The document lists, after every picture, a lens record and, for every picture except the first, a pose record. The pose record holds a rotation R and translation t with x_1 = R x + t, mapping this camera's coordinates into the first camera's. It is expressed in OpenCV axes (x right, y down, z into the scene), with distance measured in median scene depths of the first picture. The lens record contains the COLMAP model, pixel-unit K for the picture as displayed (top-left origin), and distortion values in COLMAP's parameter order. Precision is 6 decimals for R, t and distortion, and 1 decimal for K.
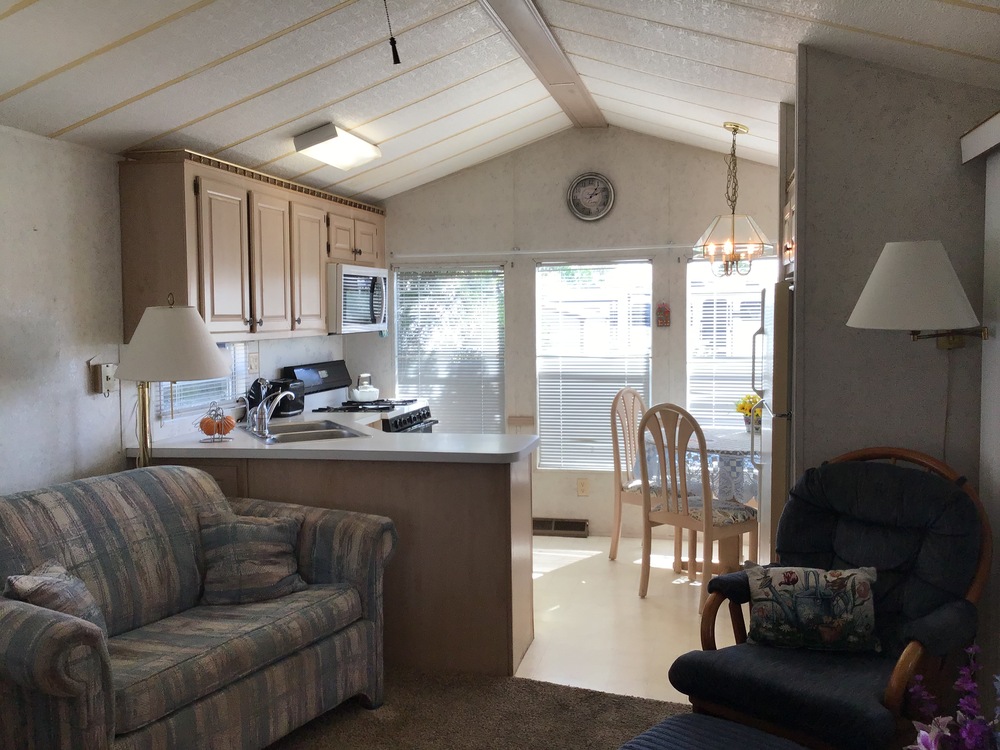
lens RADIAL K [[900.0, 0, 500.1], [0, 900.0, 374.8], [0, 0, 1]] dist [0.024396, -0.054383]
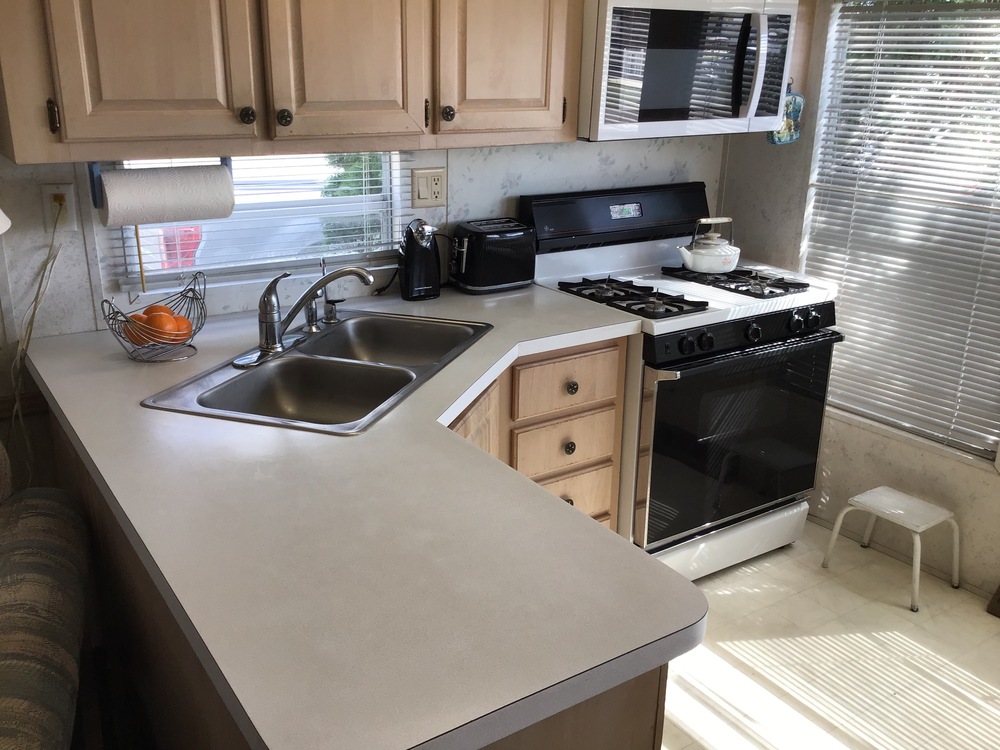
lens RADIAL K [[900.0, 0, 491.4], [0, 900.0, 372.8], [0, 0, 1]] dist [0.024396, -0.054383]
pose [[0.715668, 0.253128, -0.650958, 0.119272], [-0.072362, 0.953872, 0.291363, -0.059667], [0.694682, -0.161414, 0.700972, 0.564839]]
